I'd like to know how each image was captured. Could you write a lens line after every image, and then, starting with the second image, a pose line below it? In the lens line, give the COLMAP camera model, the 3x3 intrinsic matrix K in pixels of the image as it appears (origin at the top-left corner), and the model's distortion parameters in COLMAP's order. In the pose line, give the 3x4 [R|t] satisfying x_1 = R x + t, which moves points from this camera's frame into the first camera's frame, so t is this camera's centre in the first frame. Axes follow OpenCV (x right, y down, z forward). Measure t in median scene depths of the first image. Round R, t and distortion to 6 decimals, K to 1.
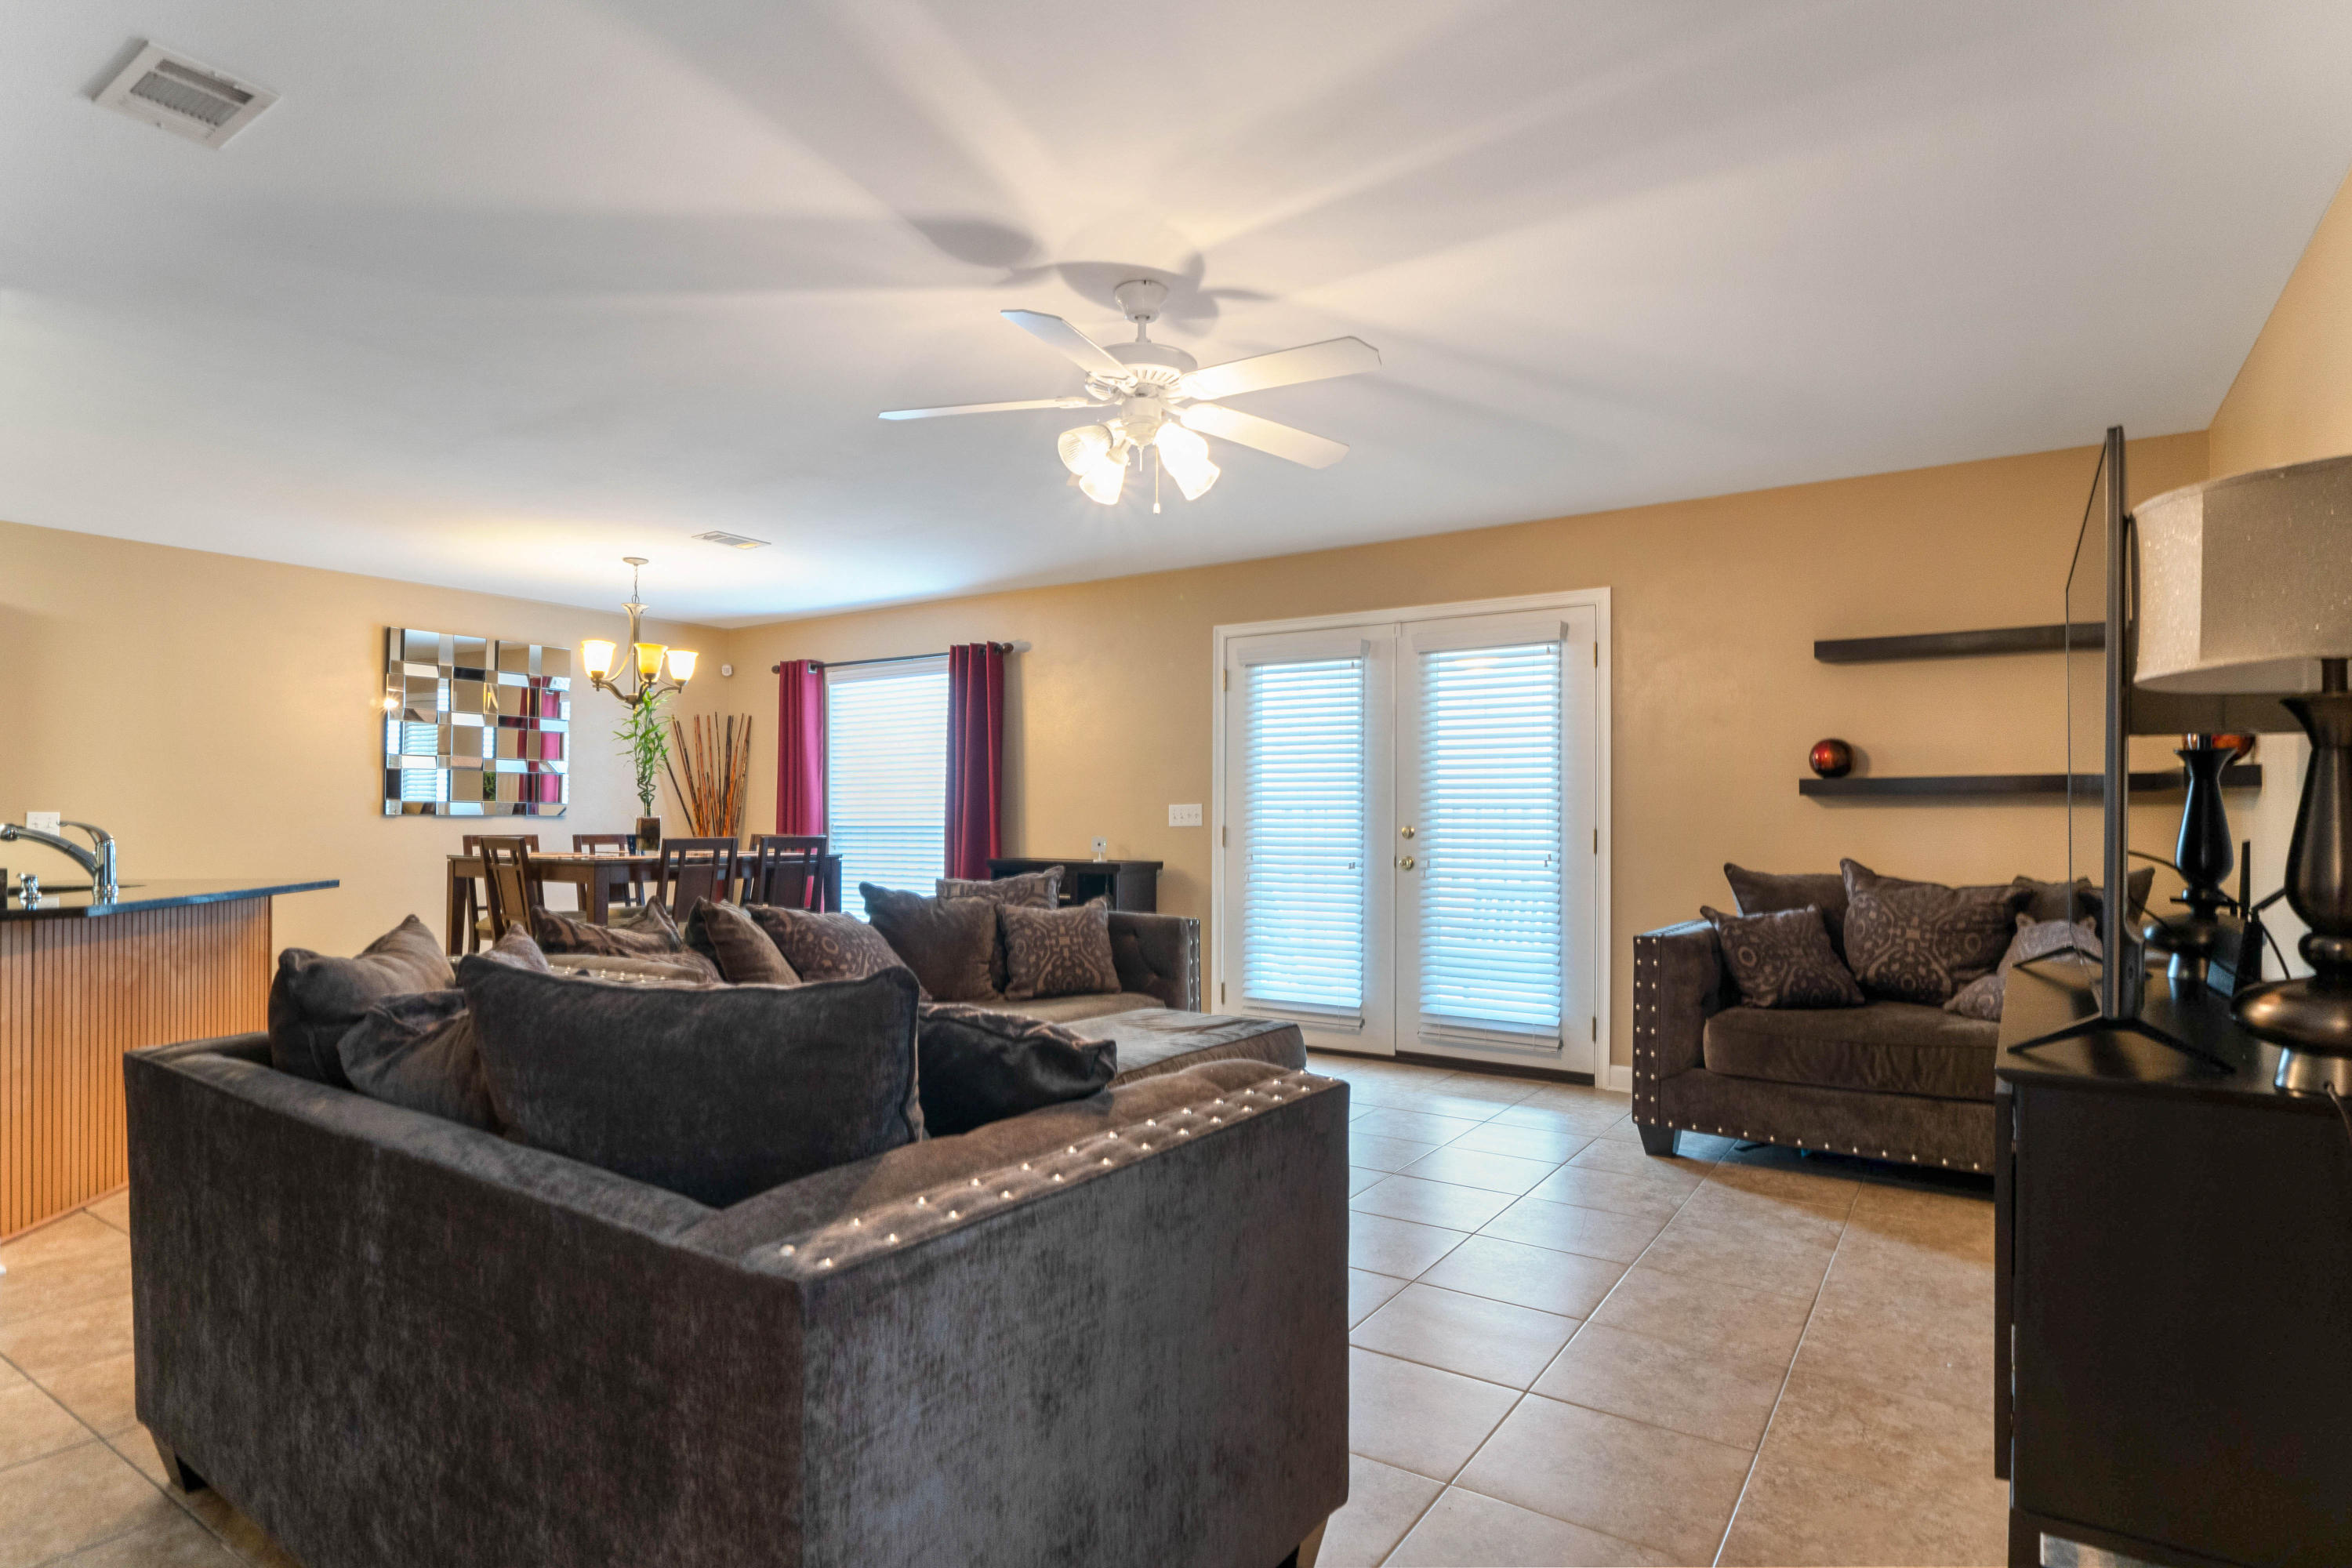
lens RADIAL K [[1226.5, 0, 1152.6], [0, 1226.5, 820.1], [0, 0, 1]] dist [-0.002706, -0.000307]
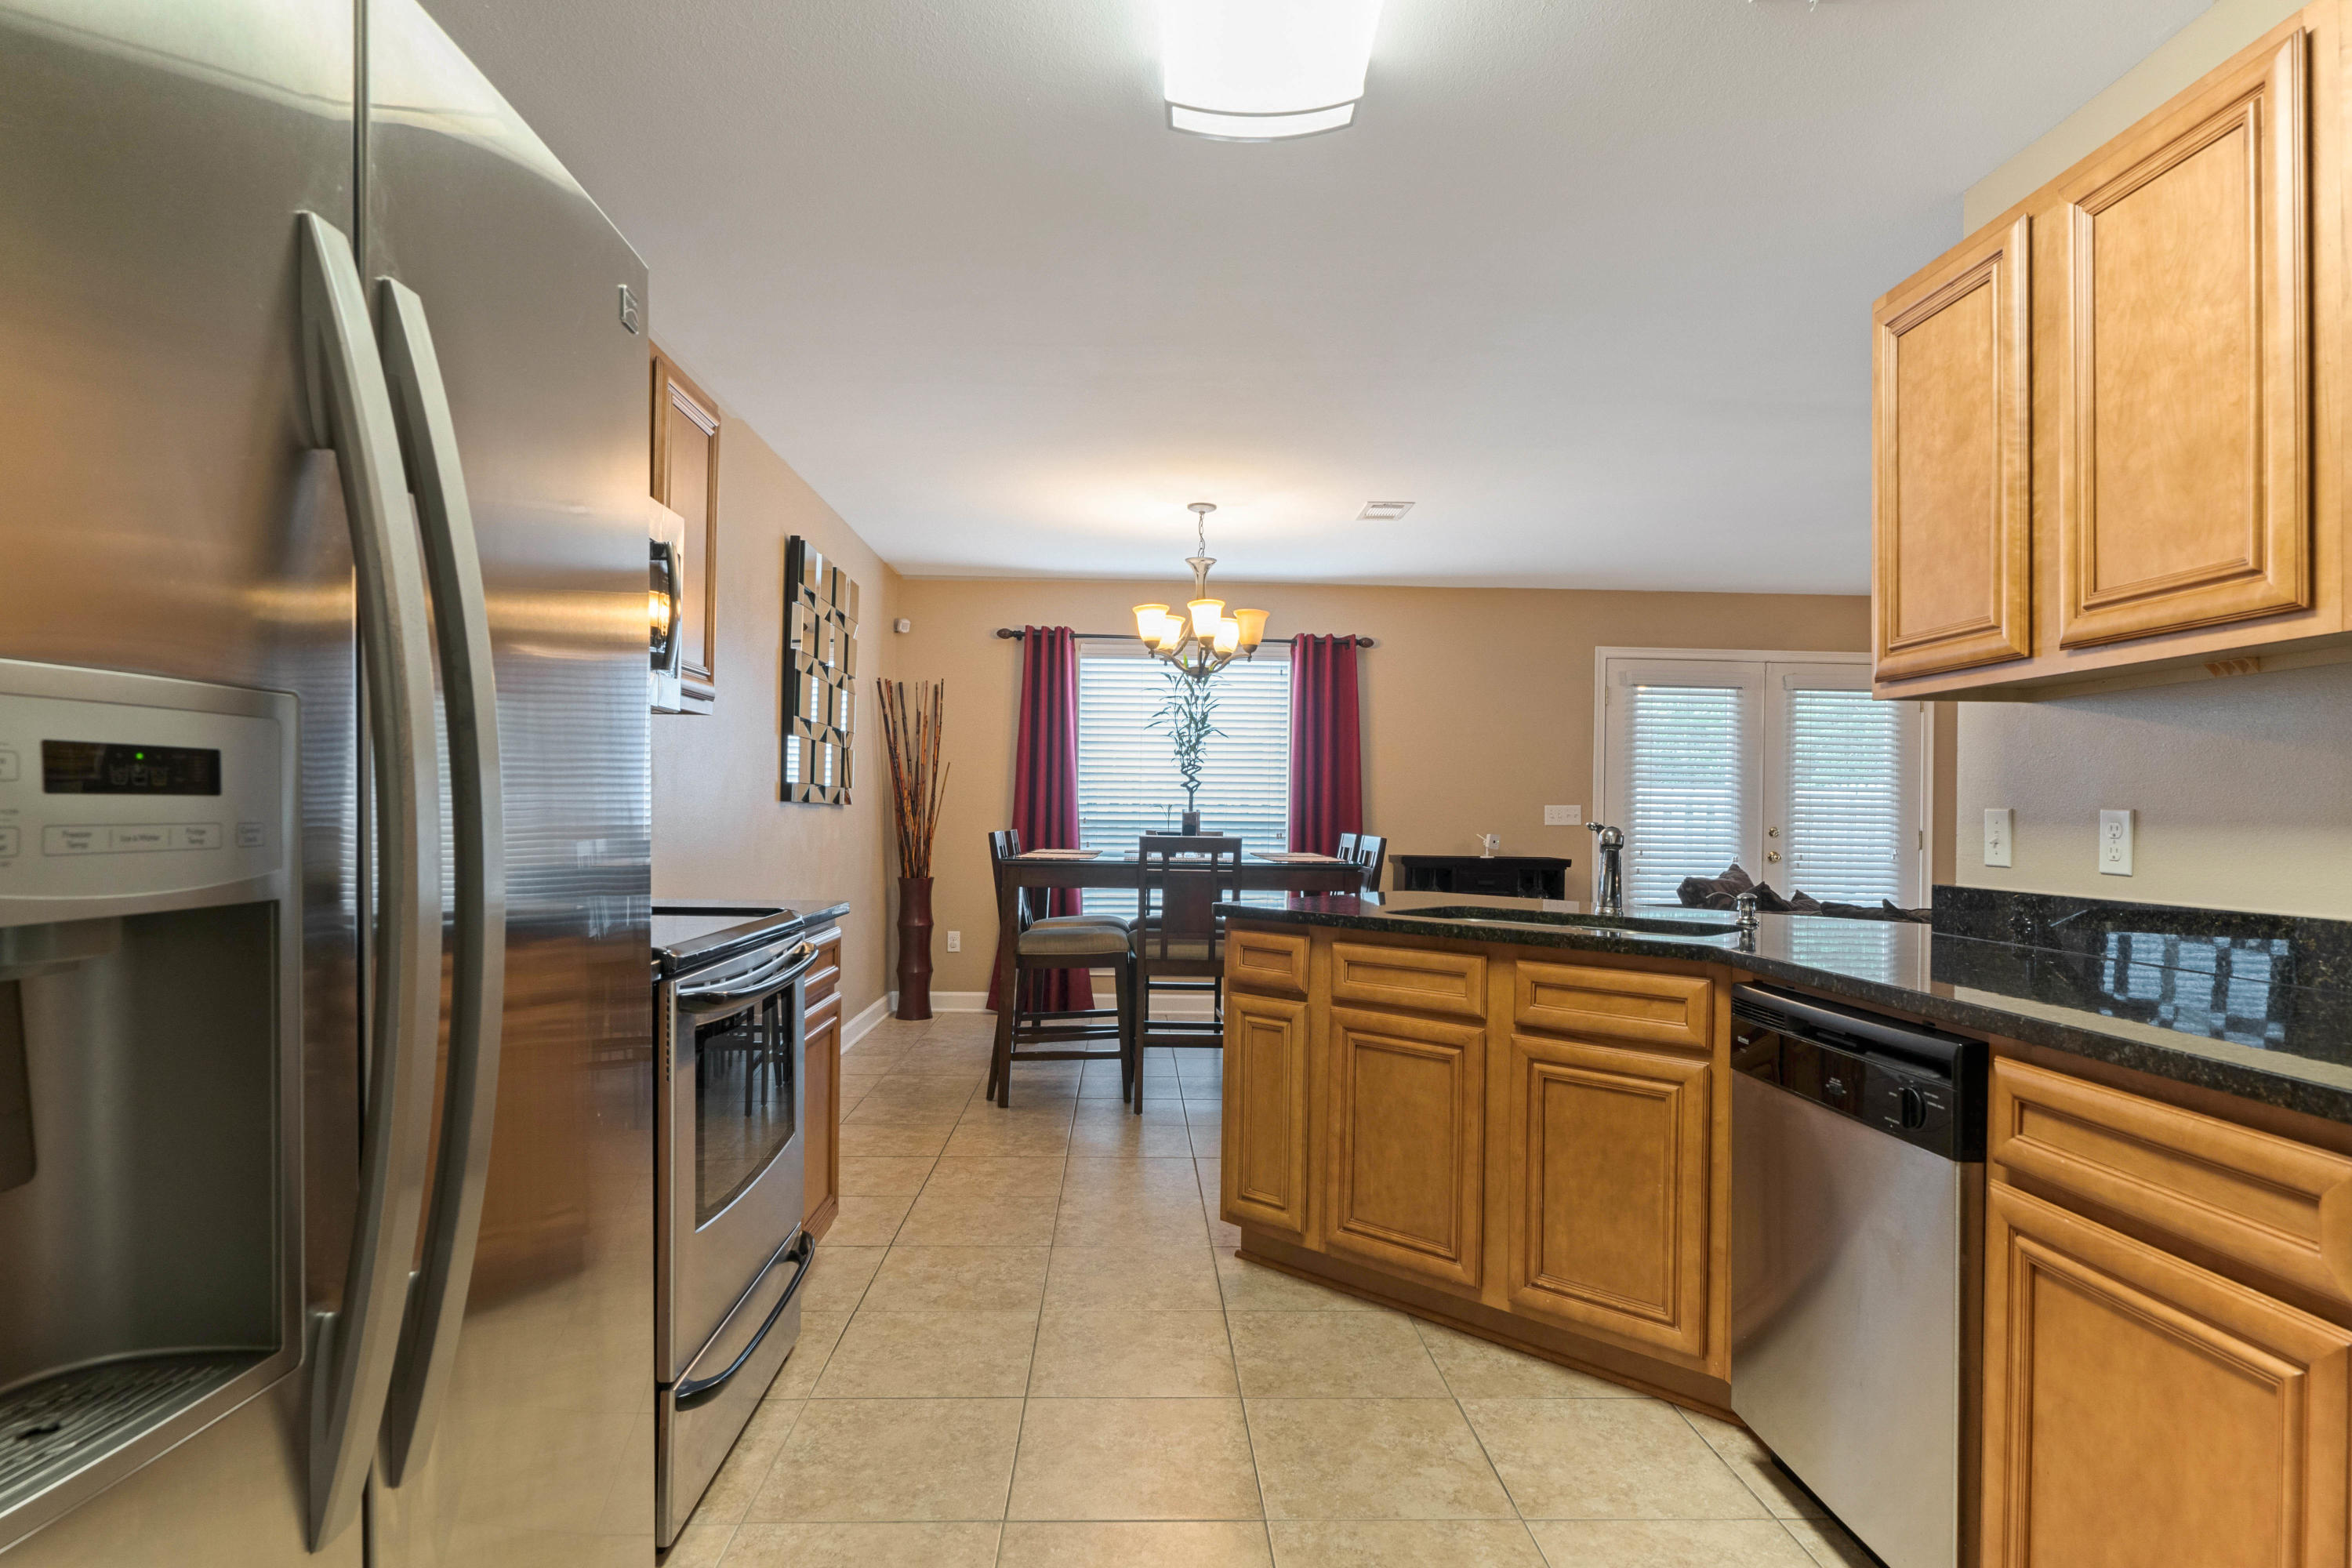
lens RADIAL K [[1241.2, 0, 1176.0], [0, 1241.2, 784.0], [0, 0, 1]] dist [-0.000428, 0.000291]
pose [[0.799833, 0.024494, 0.599723, -0.939339], [-0.013159, 0.999642, -0.023279, -0.001730], [-0.600078, 0.010727, 0.799869, 0.329300]]
